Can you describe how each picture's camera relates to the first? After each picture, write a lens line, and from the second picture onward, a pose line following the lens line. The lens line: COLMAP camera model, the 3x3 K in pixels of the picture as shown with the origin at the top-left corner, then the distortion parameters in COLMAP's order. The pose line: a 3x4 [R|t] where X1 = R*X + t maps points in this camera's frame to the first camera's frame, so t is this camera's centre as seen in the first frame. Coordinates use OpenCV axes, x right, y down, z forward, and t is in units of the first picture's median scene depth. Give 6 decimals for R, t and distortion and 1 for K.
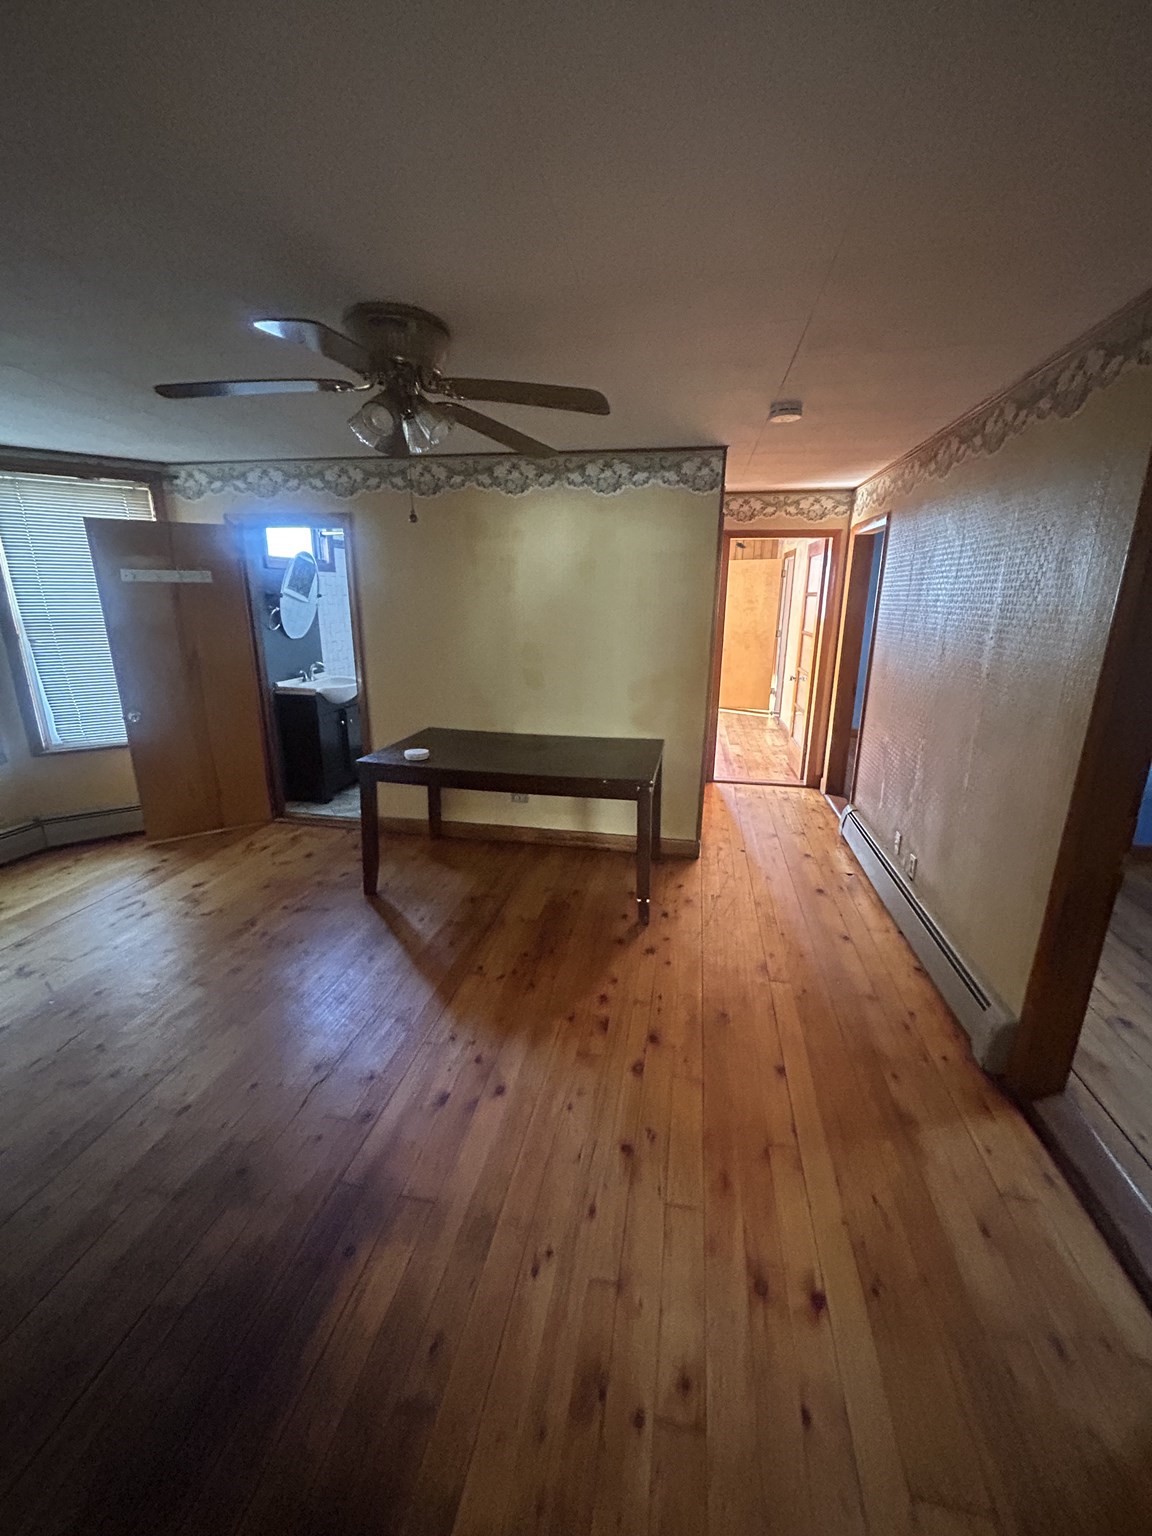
lens RADIAL K [[620.1, 0, 565.3], [0, 620.1, 755.5], [0, 0, 1]] dist [-0.003873, 0.001222]
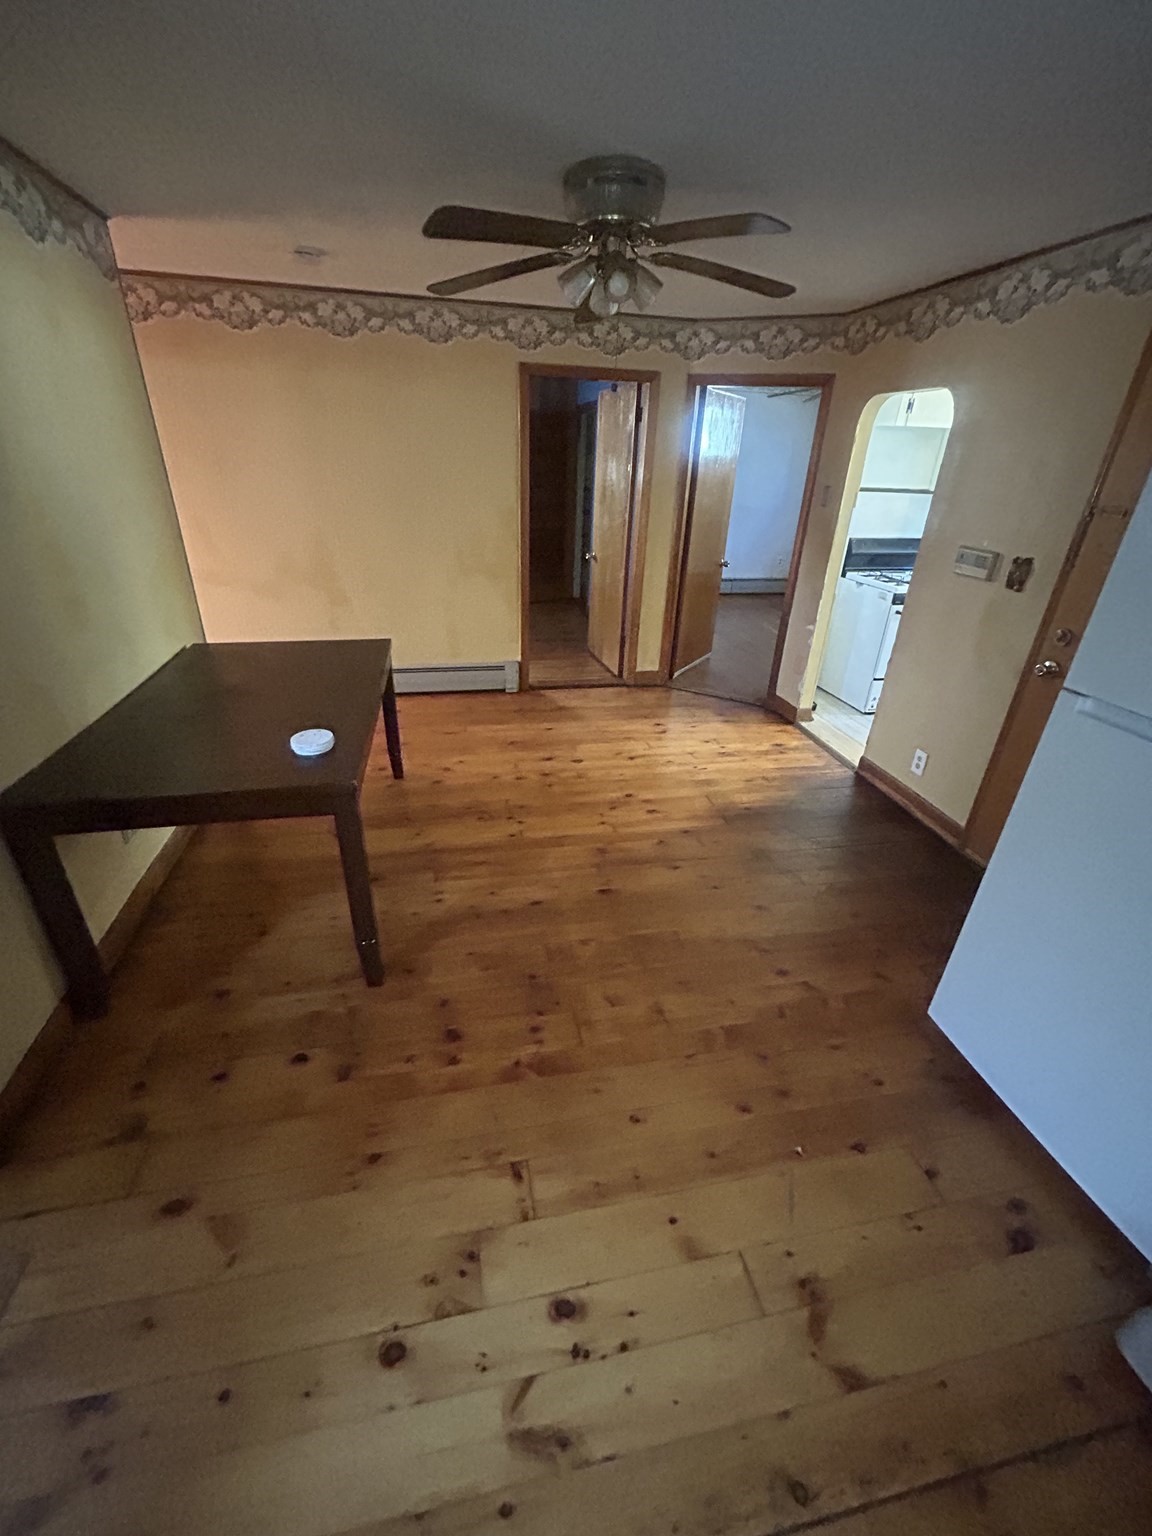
lens RADIAL K [[620.1, 0, 574.5], [0, 620.1, 766.1], [0, 0, 1]] dist [-0.003873, 0.001222]
pose [[-0.379936, -0.430607, 0.818673, -0.829219], [0.208739, 0.822300, 0.529388, -0.241604], [-0.901153, 0.372022, -0.222537, 0.919252]]
